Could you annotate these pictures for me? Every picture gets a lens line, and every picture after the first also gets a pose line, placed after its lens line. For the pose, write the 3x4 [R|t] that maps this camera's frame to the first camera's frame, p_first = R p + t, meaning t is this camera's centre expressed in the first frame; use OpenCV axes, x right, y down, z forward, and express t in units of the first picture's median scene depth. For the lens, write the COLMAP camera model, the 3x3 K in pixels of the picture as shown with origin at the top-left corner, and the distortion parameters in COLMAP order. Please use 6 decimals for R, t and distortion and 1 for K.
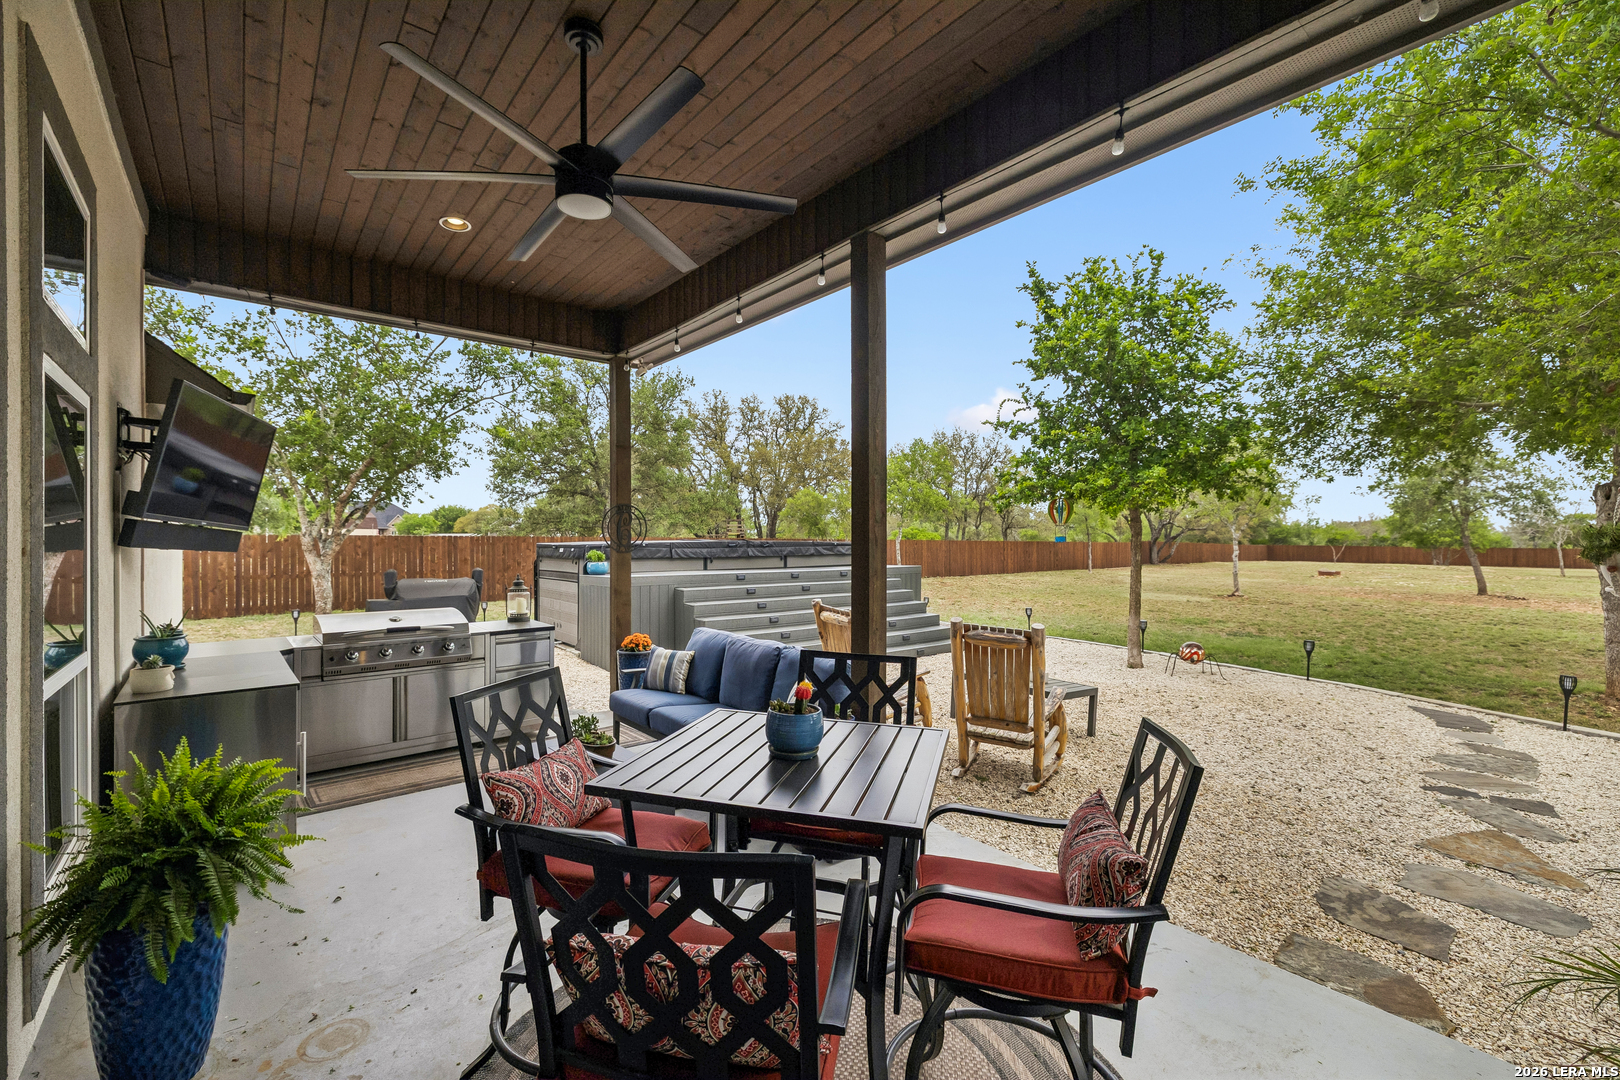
lens RADIAL K [[684.6, 0, 810.1], [0, 684.6, 542.2], [0, 0, 1]] dist [0.000033, -0.000857]
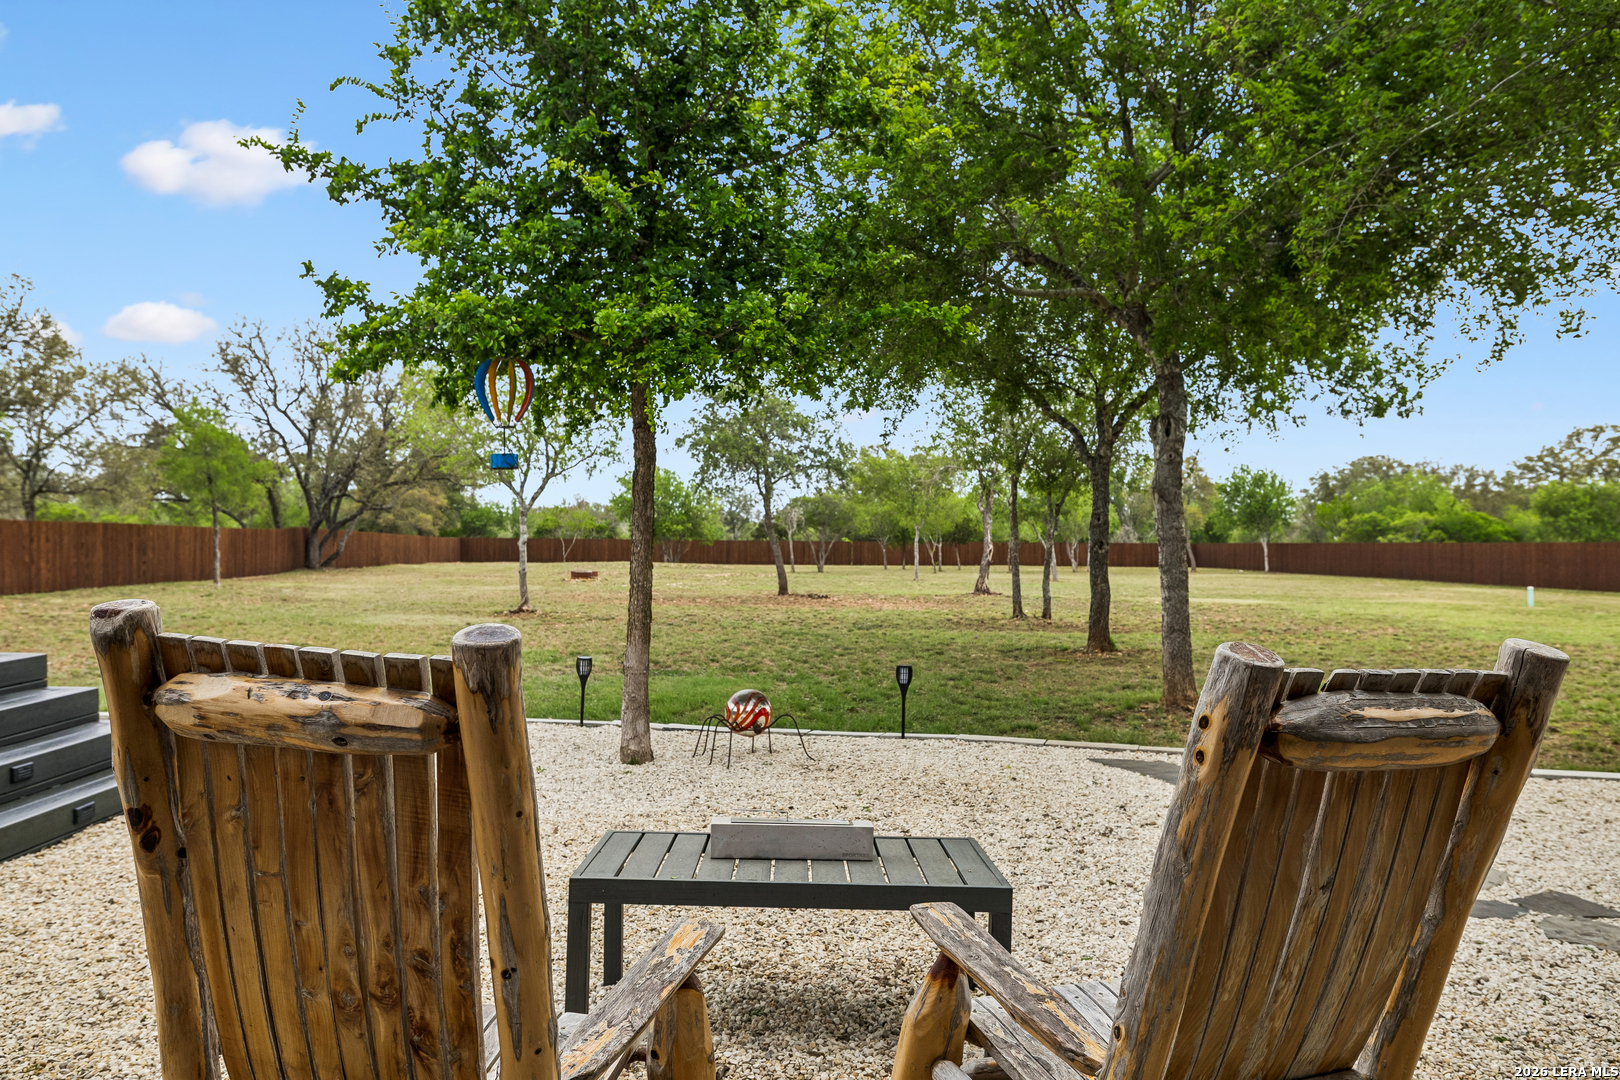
lens RADIAL K [[1228.7, 0, 809.4], [0, 1228.7, 538.0], [0, 0, 1]] dist [-0.000047, 0.000658]
pose [[0.631024, -0.003160, 0.775757, -0.024729], [0.002647, 0.999995, 0.001921, 0.013186], [-0.775759, 0.000841, 0.631029, 0.144073]]
